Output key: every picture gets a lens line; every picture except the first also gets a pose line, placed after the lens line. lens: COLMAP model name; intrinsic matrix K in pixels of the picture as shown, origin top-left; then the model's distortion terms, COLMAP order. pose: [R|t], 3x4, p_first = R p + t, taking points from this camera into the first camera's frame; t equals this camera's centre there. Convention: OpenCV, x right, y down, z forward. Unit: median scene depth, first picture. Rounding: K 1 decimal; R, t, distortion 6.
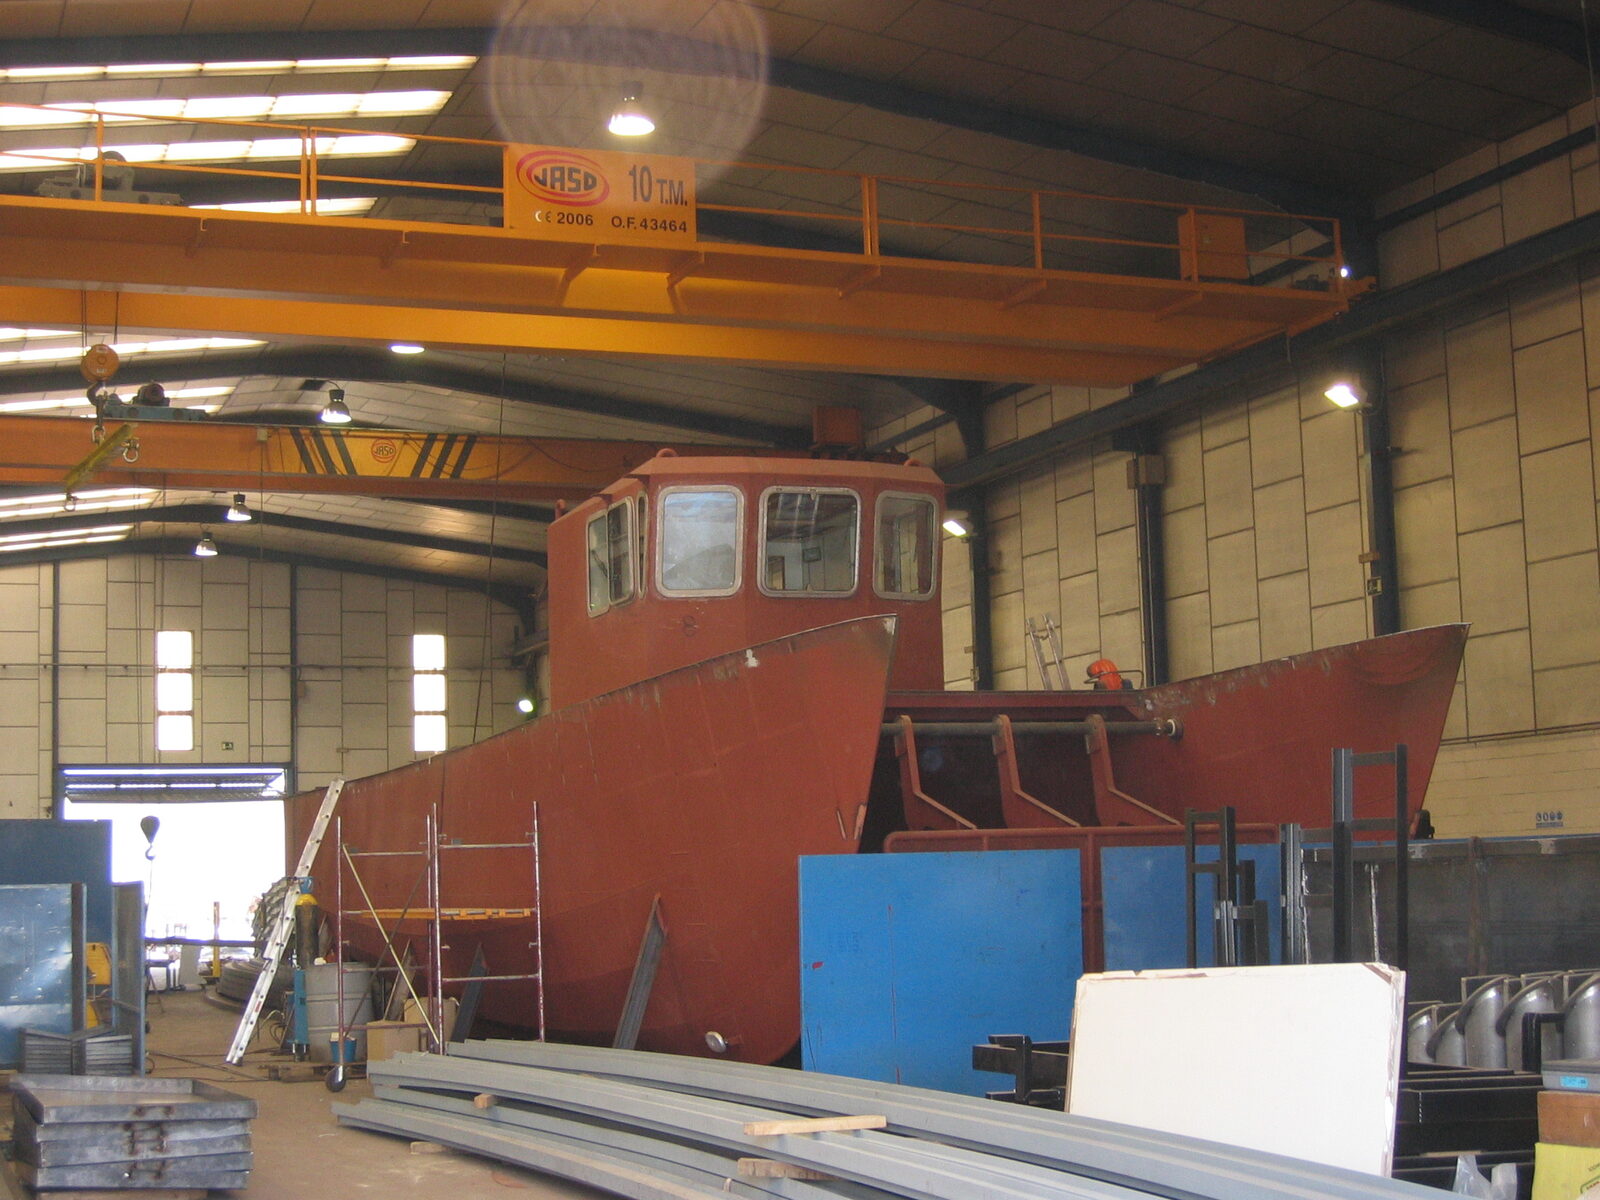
lens RADIAL K [[2591.9, 0, 800.0], [0, 2591.9, 600.0], [0, 0, 1]] dist [-0.053342, 0.195219]
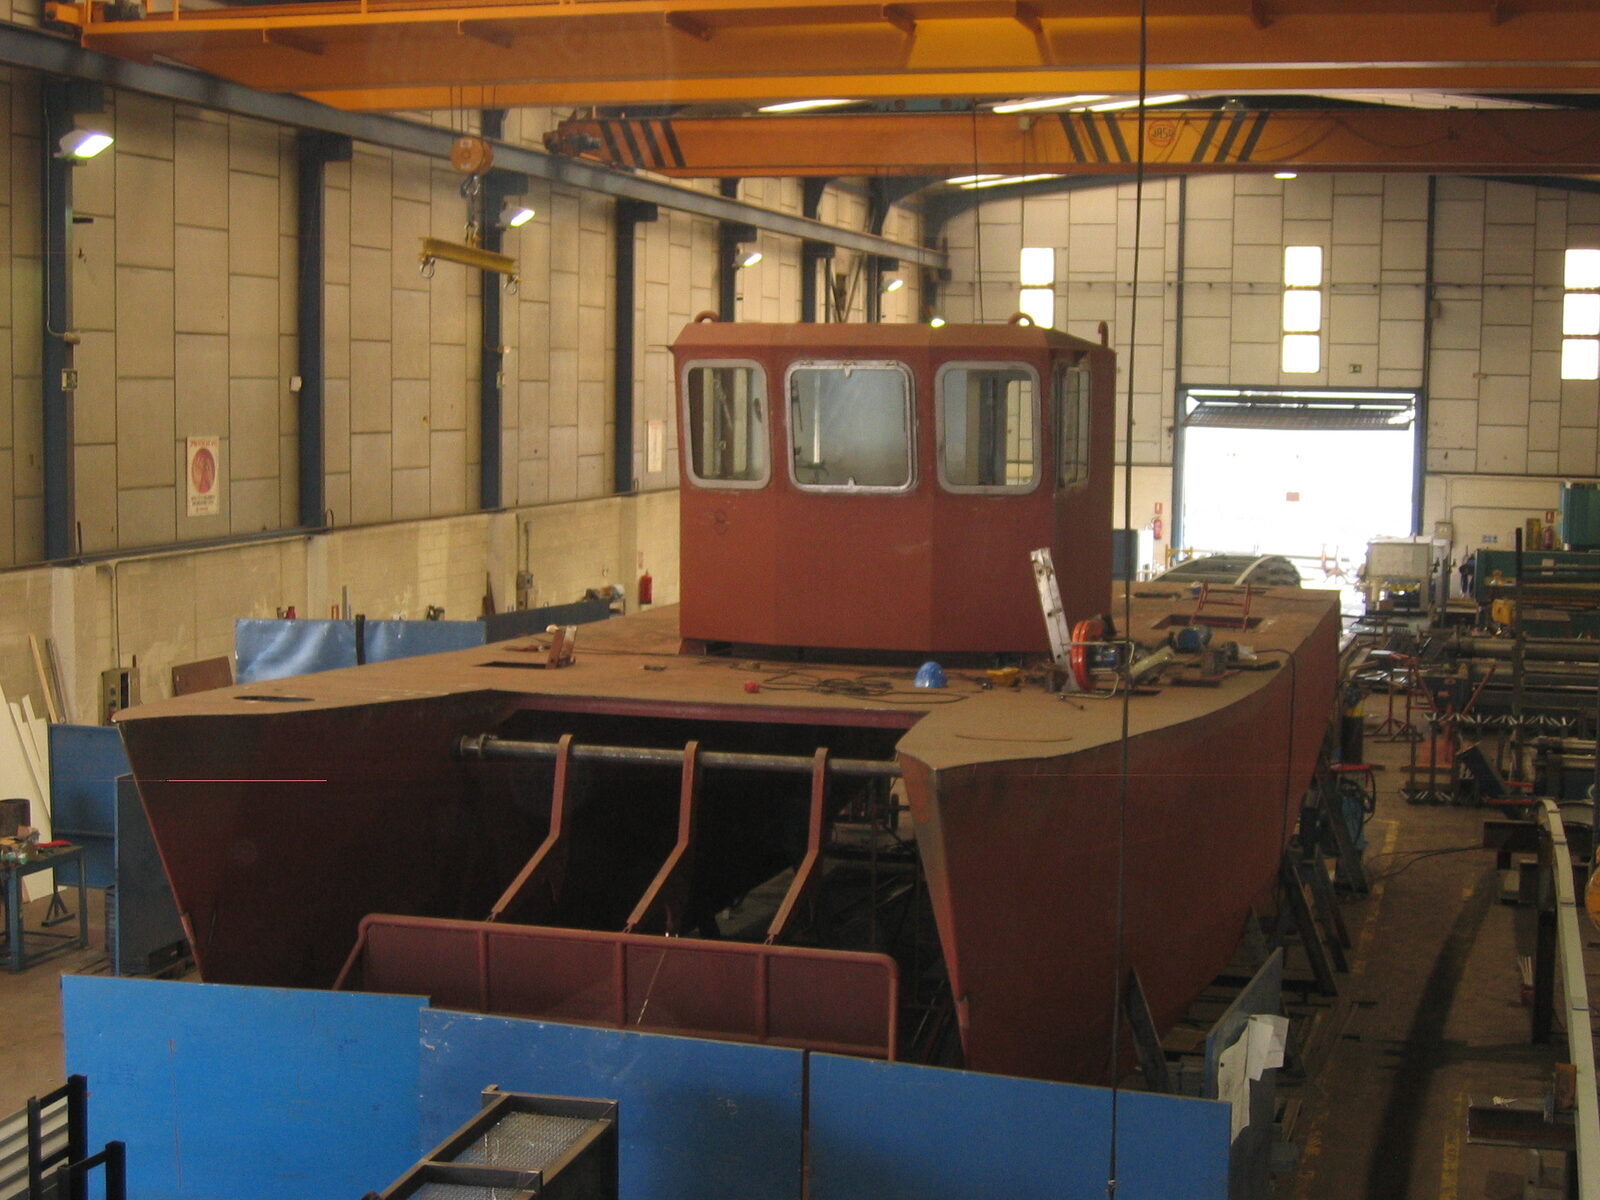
lens RADIAL K [[2591.9, 0, 800.0], [0, 2591.9, 600.0], [0, 0, 1]] dist [-0.053342, 0.195219]
pose [[0.804337, 0.090571, -0.587230, 0.180382], [0.028077, 0.981416, 0.189827, -0.046243], [0.593510, -0.169173, 0.786846, 0.116880]]
